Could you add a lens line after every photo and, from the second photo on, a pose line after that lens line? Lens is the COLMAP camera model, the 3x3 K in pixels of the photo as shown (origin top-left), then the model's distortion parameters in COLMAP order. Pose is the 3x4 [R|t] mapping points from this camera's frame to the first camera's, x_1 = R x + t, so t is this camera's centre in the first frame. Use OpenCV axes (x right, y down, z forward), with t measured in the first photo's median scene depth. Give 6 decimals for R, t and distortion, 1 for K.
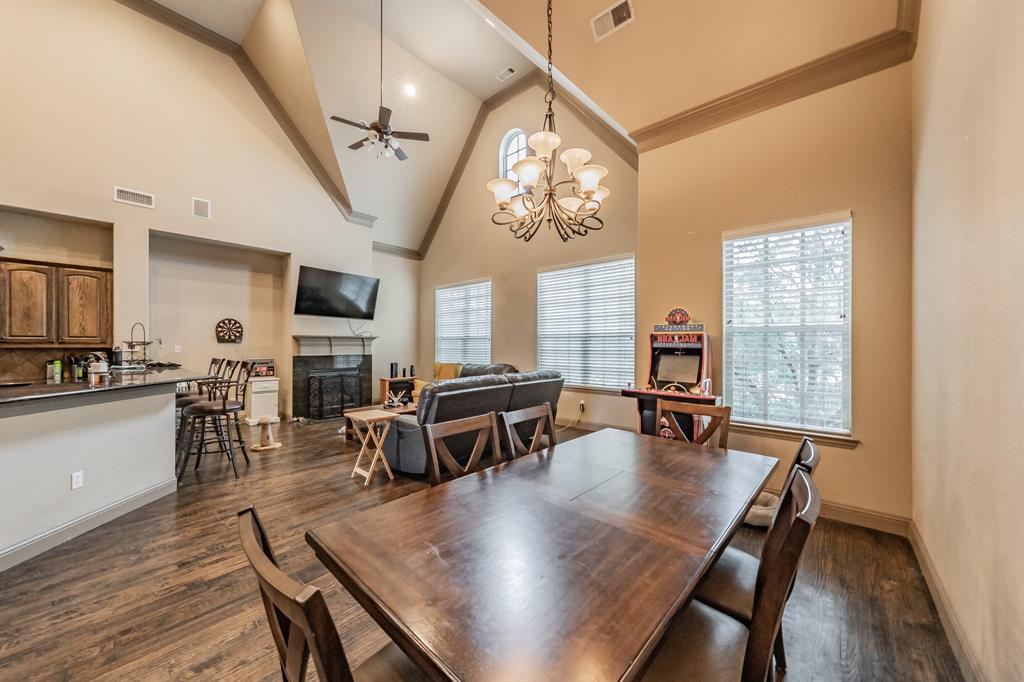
lens RADIAL K [[369.4, 0, 509.6], [0, 369.4, 344.6], [0, 0, 1]] dist [0.000543, 0.000026]
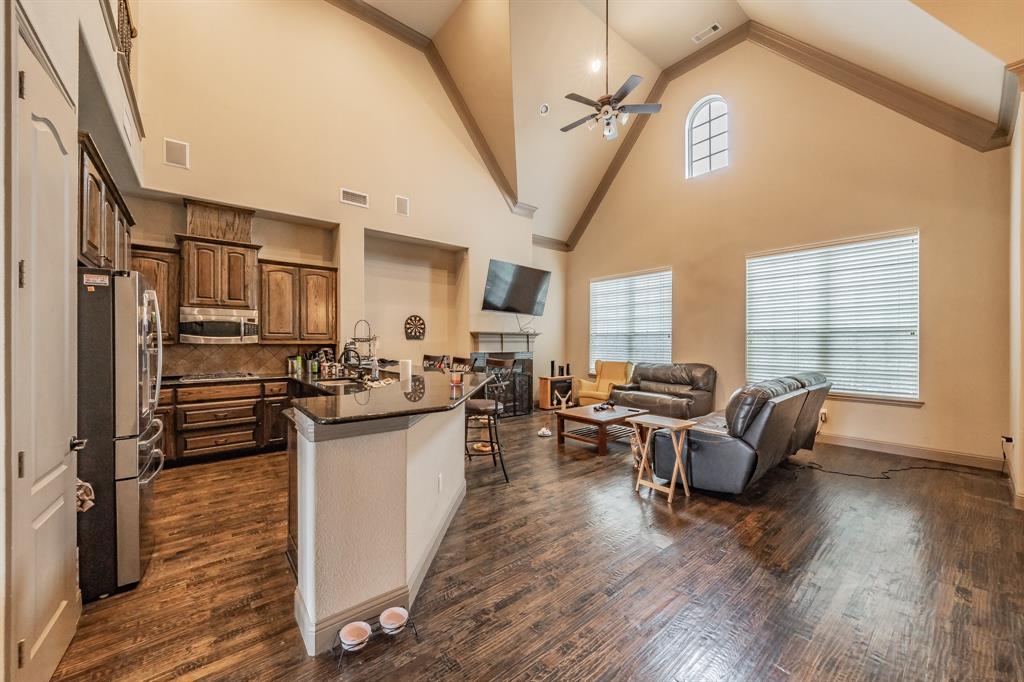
lens RADIAL K [[377.8, 0, 493.7], [0, 377.8, 342.5], [0, 0, 1]] dist [-0.001319, 0.000587]
pose [[0.984444, 0.001355, -0.175692, -0.372436], [-0.000833, 0.999995, 0.003045, 0.000194], [0.175695, -0.002851, 0.984441, 0.027710]]
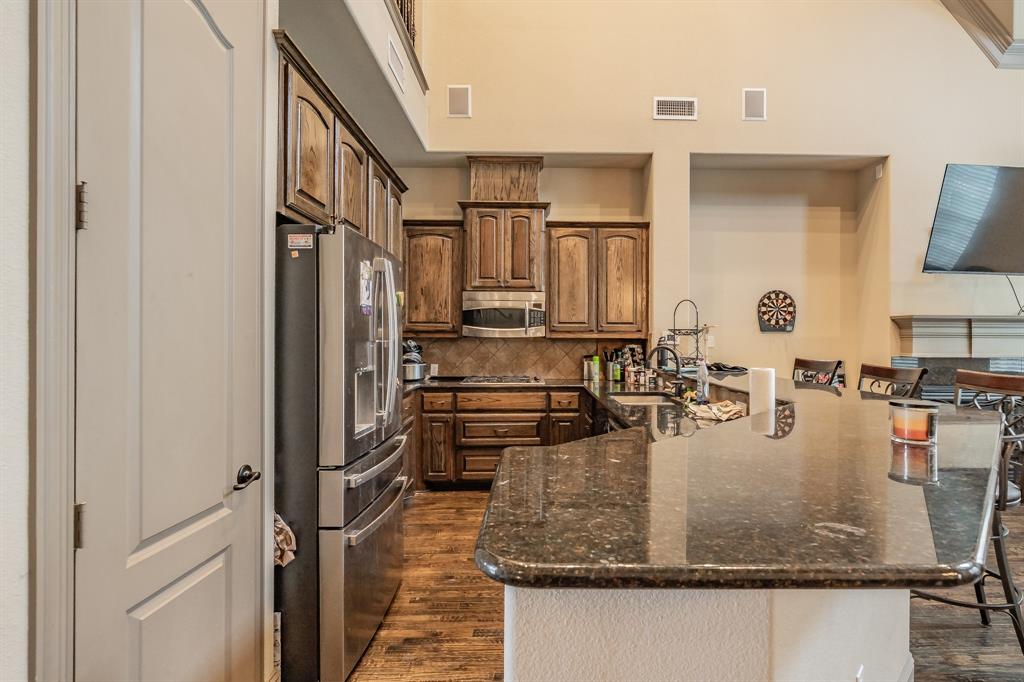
lens RADIAL K [[495.2, 0, 541.6], [0, 495.2, 339.8], [0, 0, 1]] dist [-0.000520, -0.000397]
pose [[0.685112, 0.004074, -0.728427, -0.446673], [-0.002638, 0.999992, 0.003112, 0.006627], [0.728433, -0.000210, 0.685117, 0.191459]]
